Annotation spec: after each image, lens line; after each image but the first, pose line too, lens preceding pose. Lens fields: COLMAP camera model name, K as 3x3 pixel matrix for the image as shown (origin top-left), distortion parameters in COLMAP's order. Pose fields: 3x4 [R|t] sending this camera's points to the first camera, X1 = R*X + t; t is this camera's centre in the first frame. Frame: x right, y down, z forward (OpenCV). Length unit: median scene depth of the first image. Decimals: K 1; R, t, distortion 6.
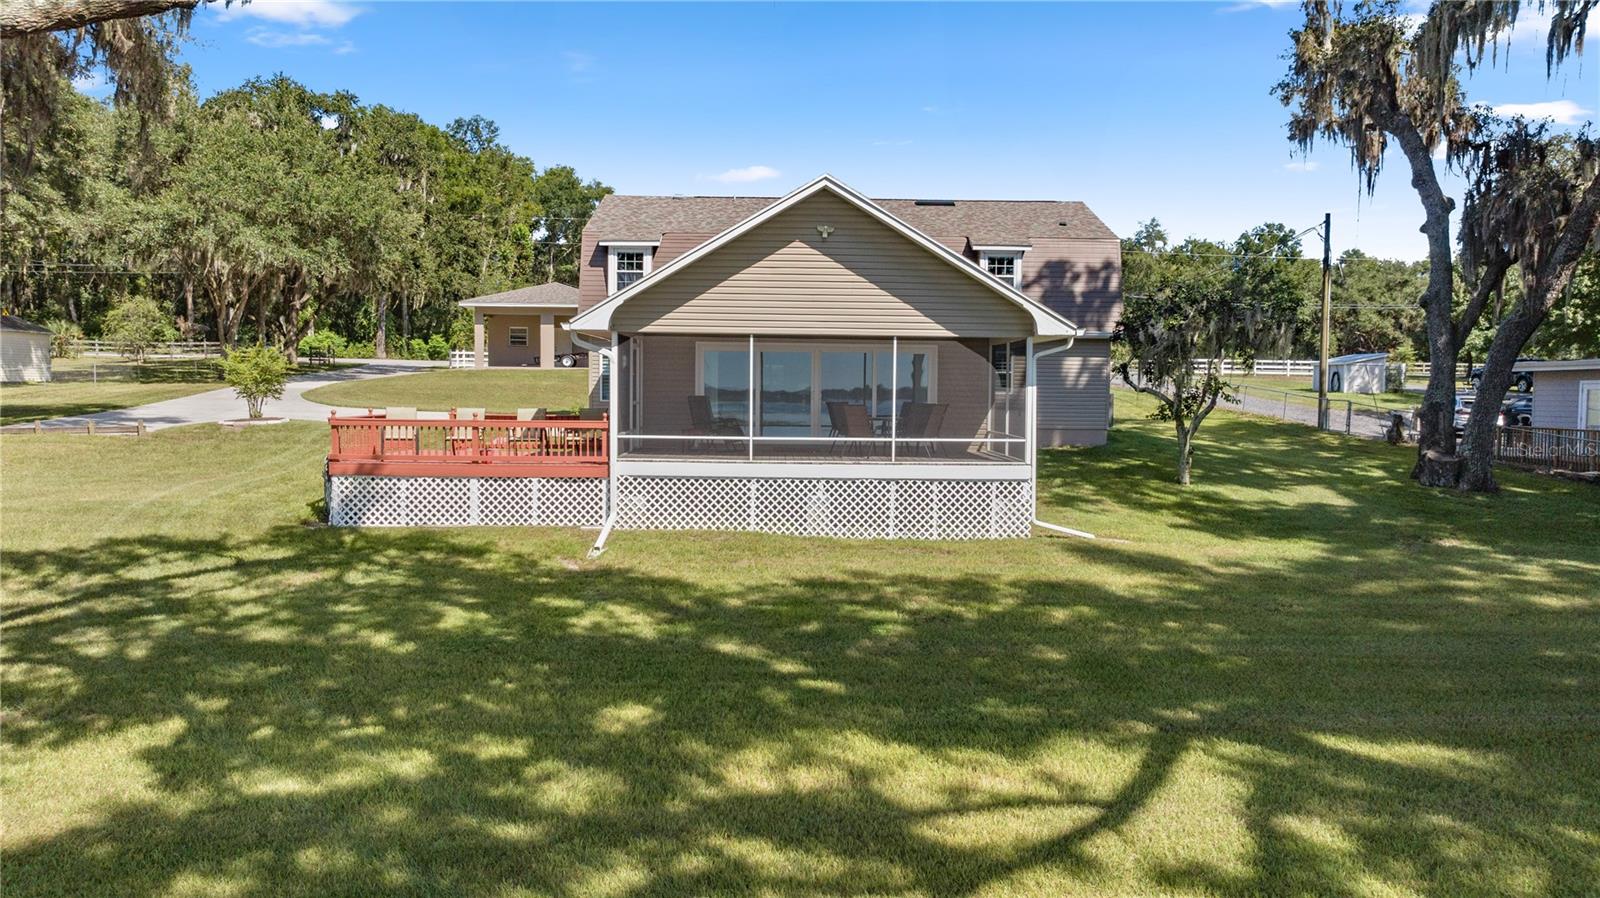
lens RADIAL K [[1147.8, 0, 806.5], [0, 1147.8, 444.6], [0, 0, 1]] dist [-0.046587, 0.048075]
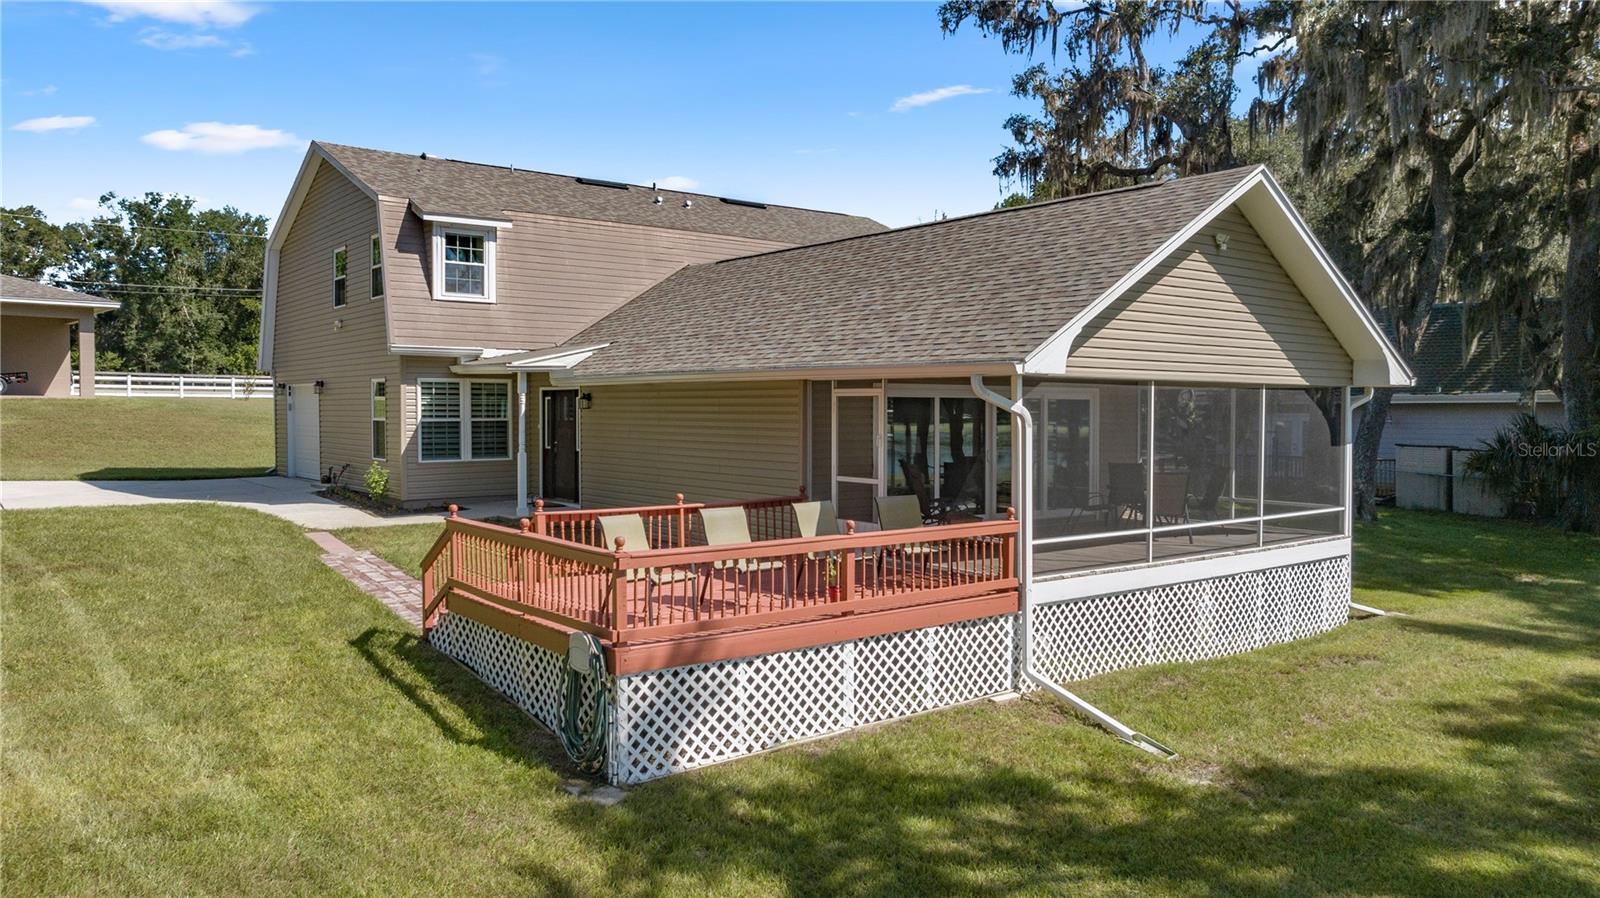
lens RADIAL K [[1147.8, 0, 799.8], [0, 1147.8, 453.1], [0, 0, 1]] dist [-0.046587, 0.048075]
pose [[0.793133, -0.031769, 0.608219, -0.637415], [0.034478, 0.999379, 0.007240, -0.064889], [-0.608072, 0.015228, 0.793736, 0.580732]]
